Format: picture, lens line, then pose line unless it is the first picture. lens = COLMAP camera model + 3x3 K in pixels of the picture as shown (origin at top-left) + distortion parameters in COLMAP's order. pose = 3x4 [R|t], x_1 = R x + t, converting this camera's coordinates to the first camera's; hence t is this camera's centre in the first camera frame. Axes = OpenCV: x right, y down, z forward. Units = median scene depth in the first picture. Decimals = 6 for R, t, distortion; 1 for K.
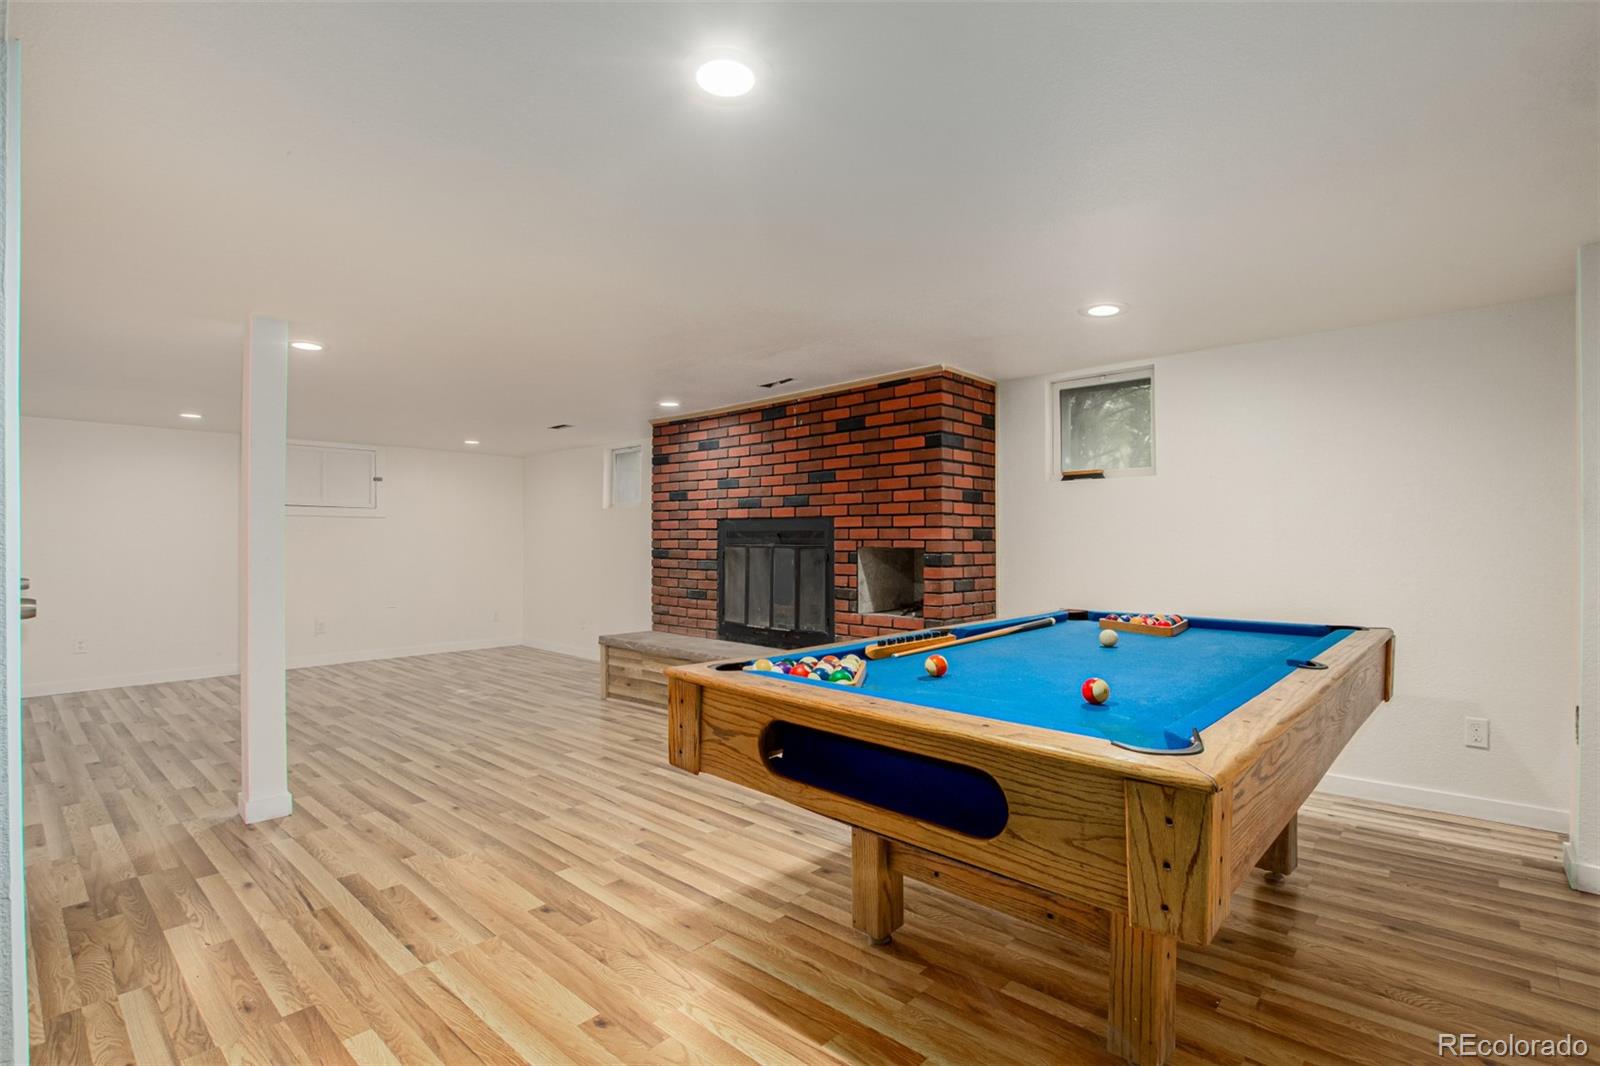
lens RADIAL K [[733.1, 0, 803.5], [0, 733.1, 538.5], [0, 0, 1]] dist [-0.004429, -0.000125]
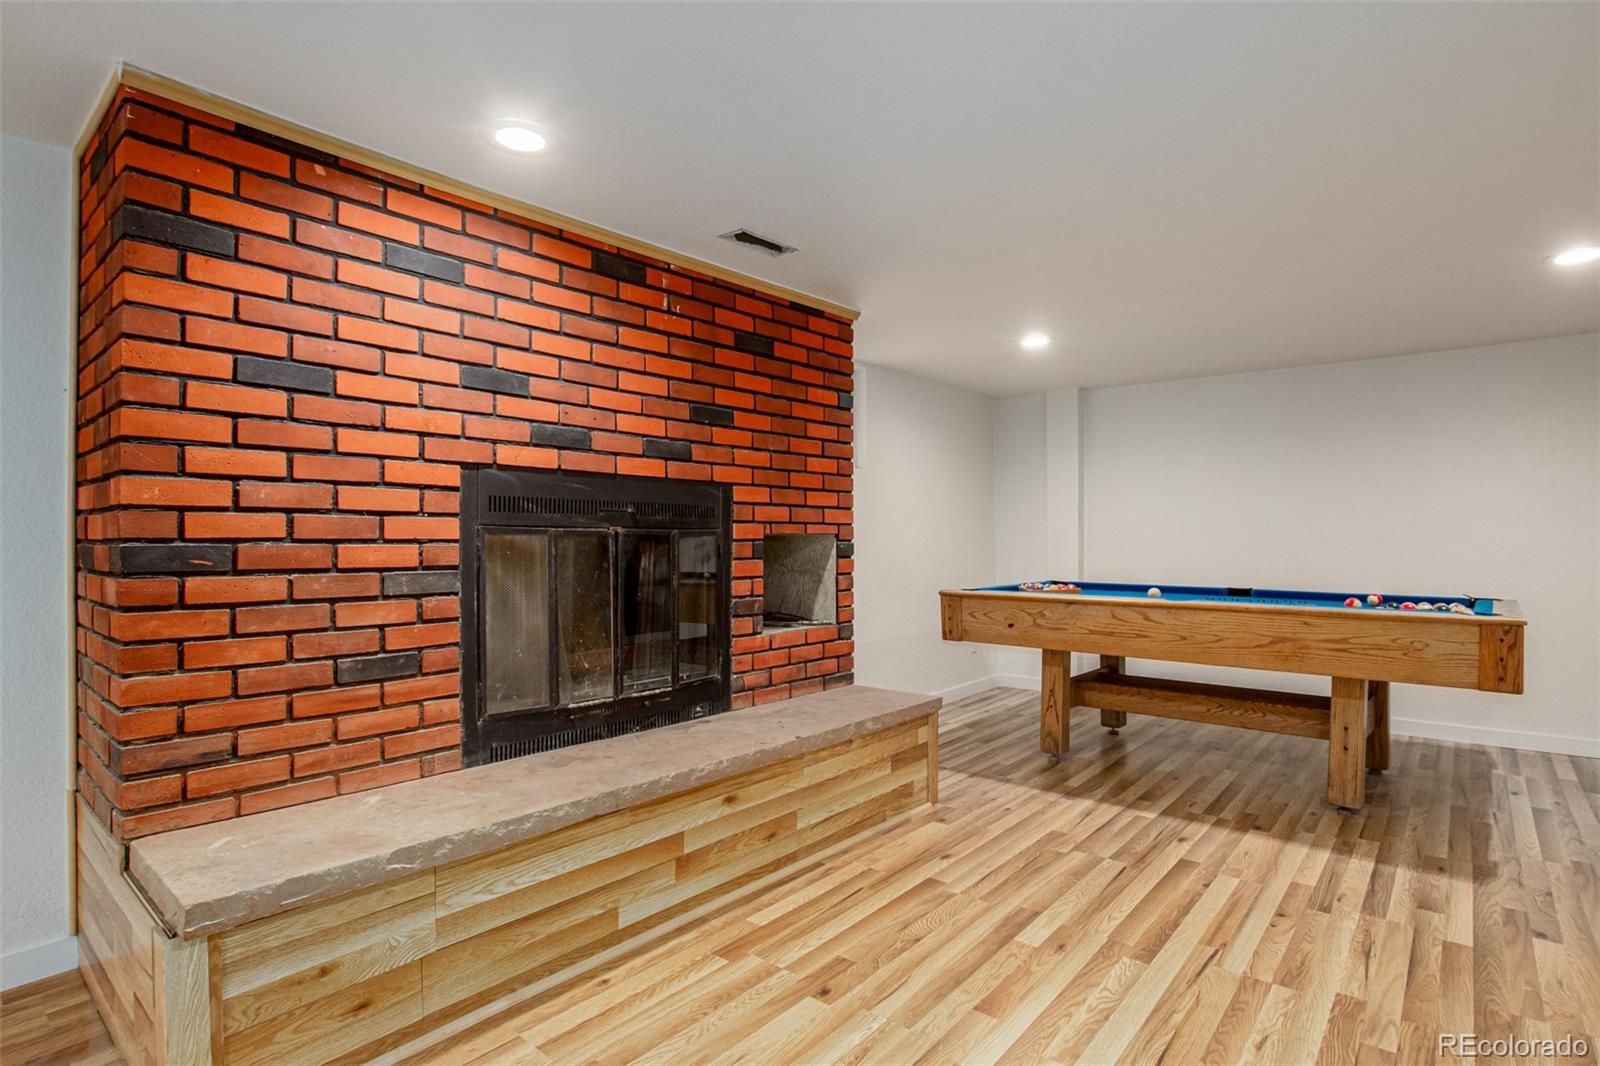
lens RADIAL K [[813.1, 0, 802.0], [0, 813.1, 534.9], [0, 0, 1]] dist [-0.027358, 0.001252]
pose [[-0.023266, 0.002180, 0.999727, -0.620632], [-0.003122, 0.999993, -0.002253, 0.013732], [-0.999724, -0.003173, -0.023259, 0.923907]]
